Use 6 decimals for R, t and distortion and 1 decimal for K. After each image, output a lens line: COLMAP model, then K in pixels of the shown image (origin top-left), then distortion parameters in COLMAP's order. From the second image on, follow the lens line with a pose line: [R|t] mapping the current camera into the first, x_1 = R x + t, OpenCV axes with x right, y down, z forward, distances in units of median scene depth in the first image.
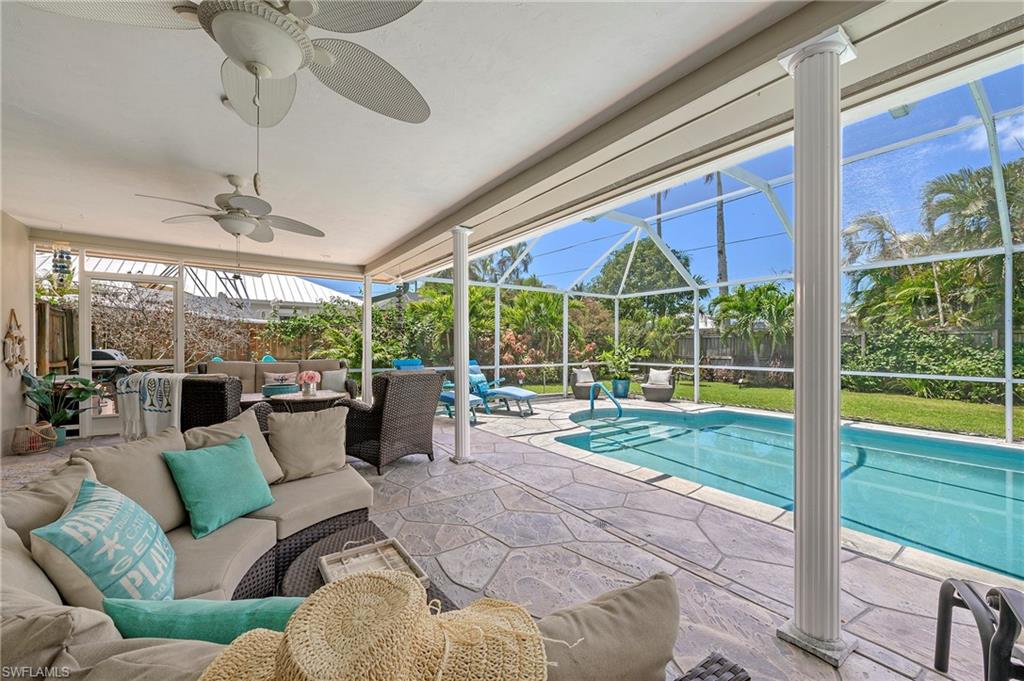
lens RADIAL K [[412.6, 0, 506.4], [0, 412.6, 336.9], [0, 0, 1]] dist [-0.006485, -0.001249]
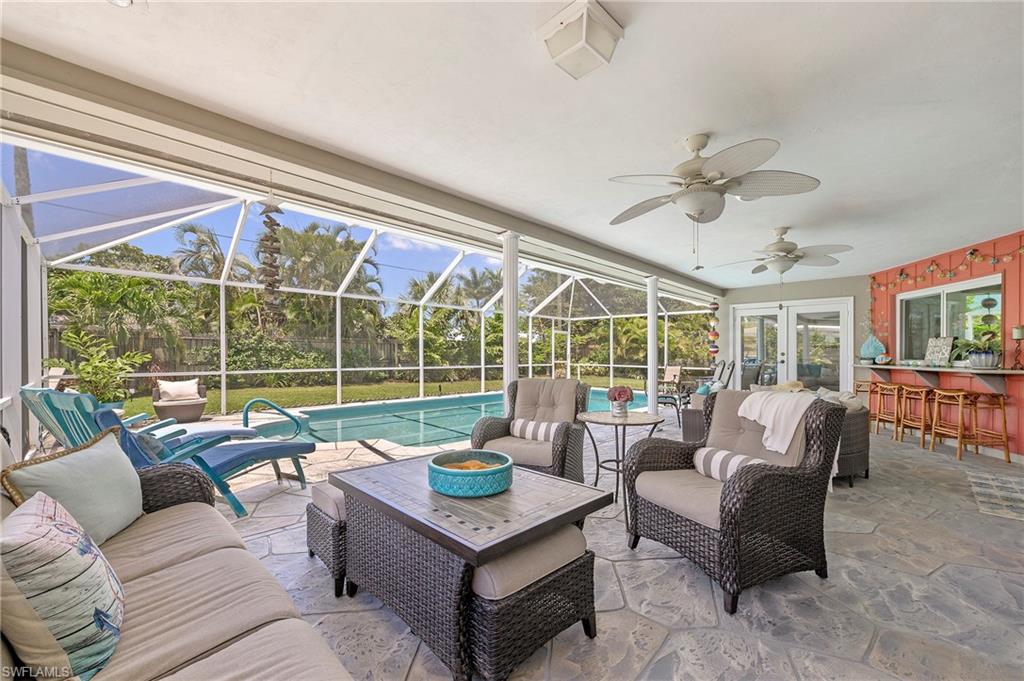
lens RADIAL K [[412.6, 0, 513.3], [0, 412.6, 341.2], [0, 0, 1]] dist [-0.006485, -0.001249]
pose [[-0.194095, 0.017370, 0.980829, -1.061904], [-0.027715, 0.999347, -0.023183, 0.015131], [-0.980591, -0.031683, -0.193487, 1.171376]]
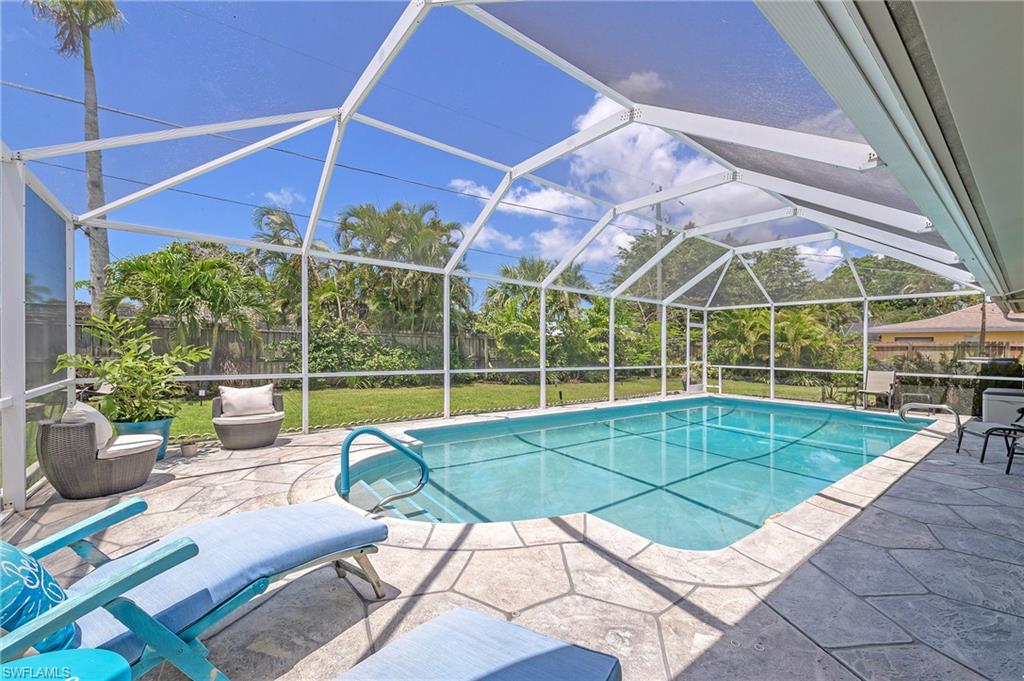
lens RADIAL K [[412.6, 0, 512.9], [0, 412.6, 335.7], [0, 0, 1]] dist [-0.006485, -0.001249]
pose [[-0.059473, 0.023978, 0.997942, -0.398957], [-0.034192, 0.999076, -0.026042, 0.032036], [-0.997644, -0.035670, -0.058598, 1.484984]]
